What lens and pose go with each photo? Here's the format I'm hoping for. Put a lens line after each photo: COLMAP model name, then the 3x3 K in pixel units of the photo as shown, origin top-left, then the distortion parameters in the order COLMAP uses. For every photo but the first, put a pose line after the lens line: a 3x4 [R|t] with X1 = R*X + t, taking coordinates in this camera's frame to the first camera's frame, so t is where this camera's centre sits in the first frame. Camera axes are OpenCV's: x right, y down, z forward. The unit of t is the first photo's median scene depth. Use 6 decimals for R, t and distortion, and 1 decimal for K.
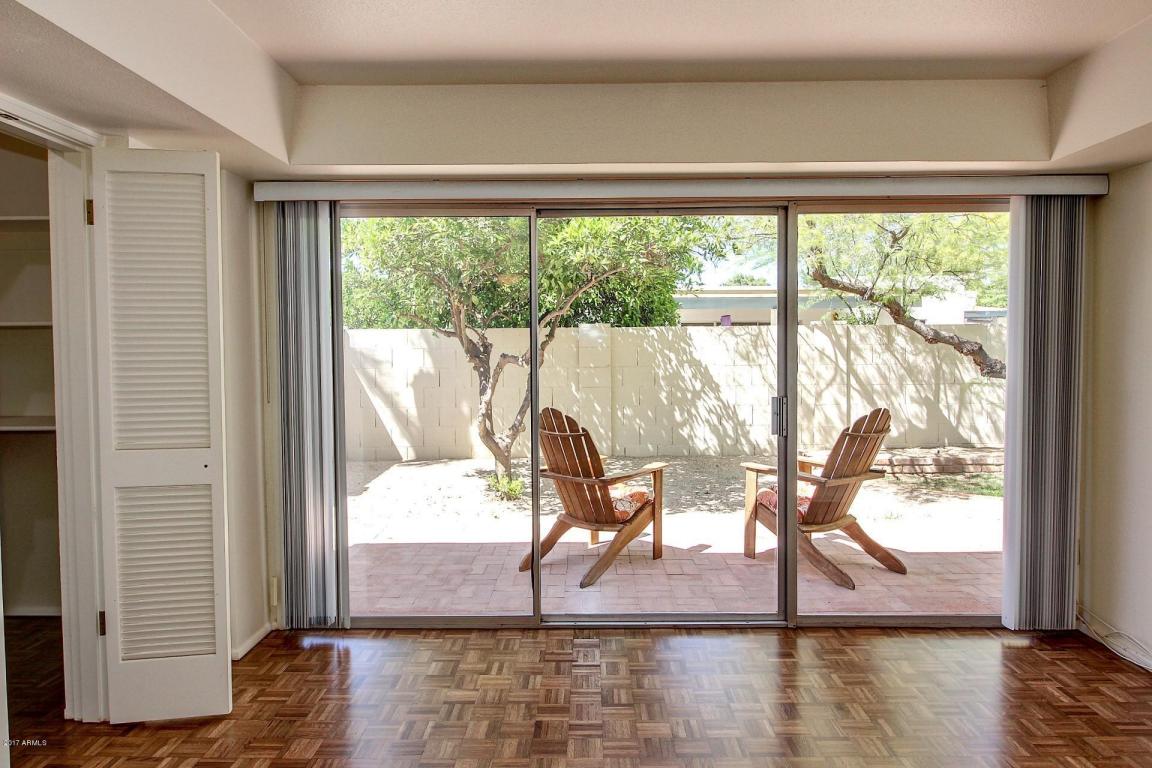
lens RADIAL K [[736.6, 0, 576.1], [0, 736.6, 368.6], [0, 0, 1]] dist [-0.001374, -0.002489]
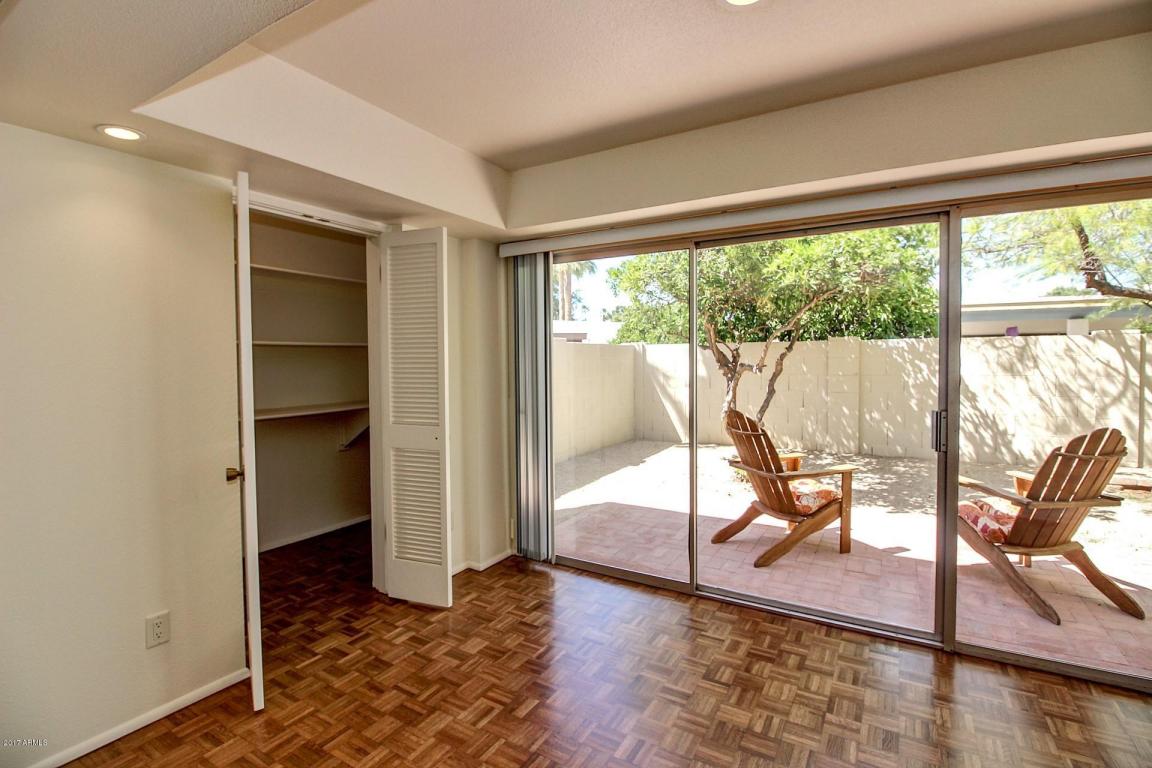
lens RADIAL K [[537.4, 0, 569.3], [0, 537.4, 374.1], [0, 0, 1]] dist [-0.002031, -0.013312]
pose [[0.861284, 0.015402, -0.507890, 0.165527], [-0.014593, 0.999878, 0.005575, -0.004642], [0.507914, 0.002610, 0.861404, 0.117624]]
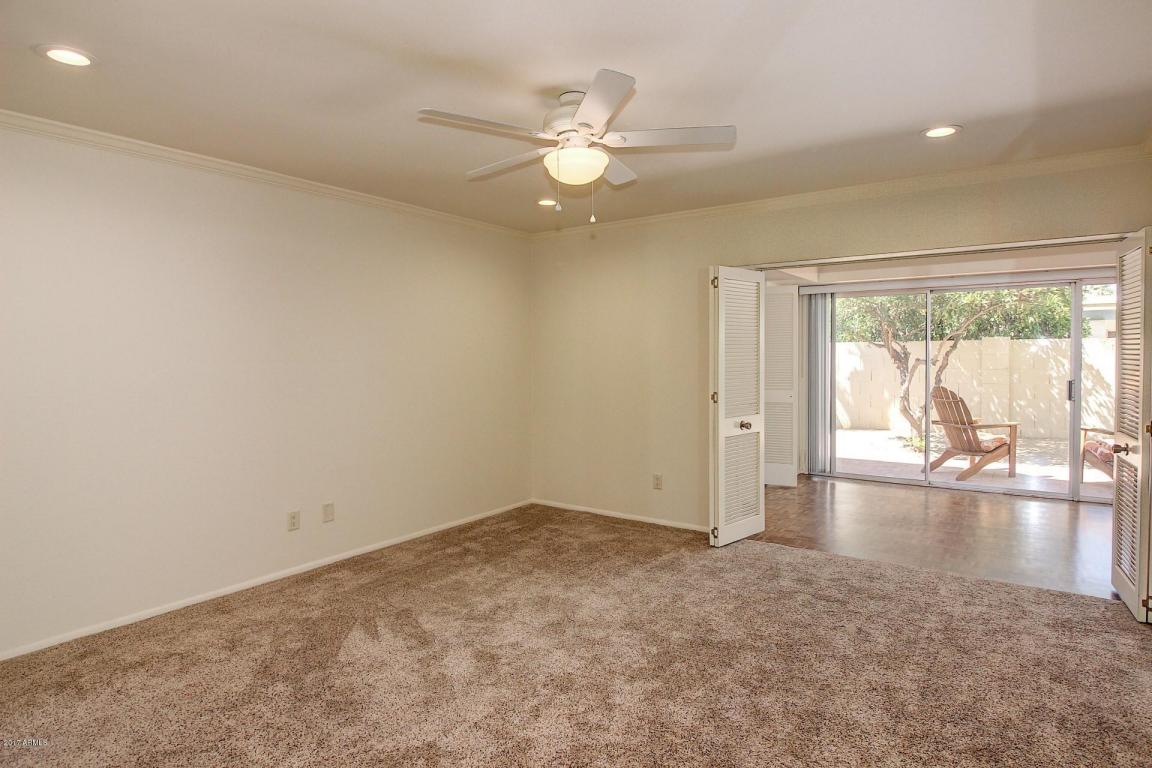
lens RADIAL K [[638.2, 0, 555.1], [0, 638.2, 376.3], [0, 0, 1]] dist [-0.020540, -0.001181]
pose [[0.807900, 0.023033, -0.588869, 0.116431], [-0.018404, 0.999735, 0.013853, 0.020726], [0.589032, -0.000354, 0.808110, -0.871611]]
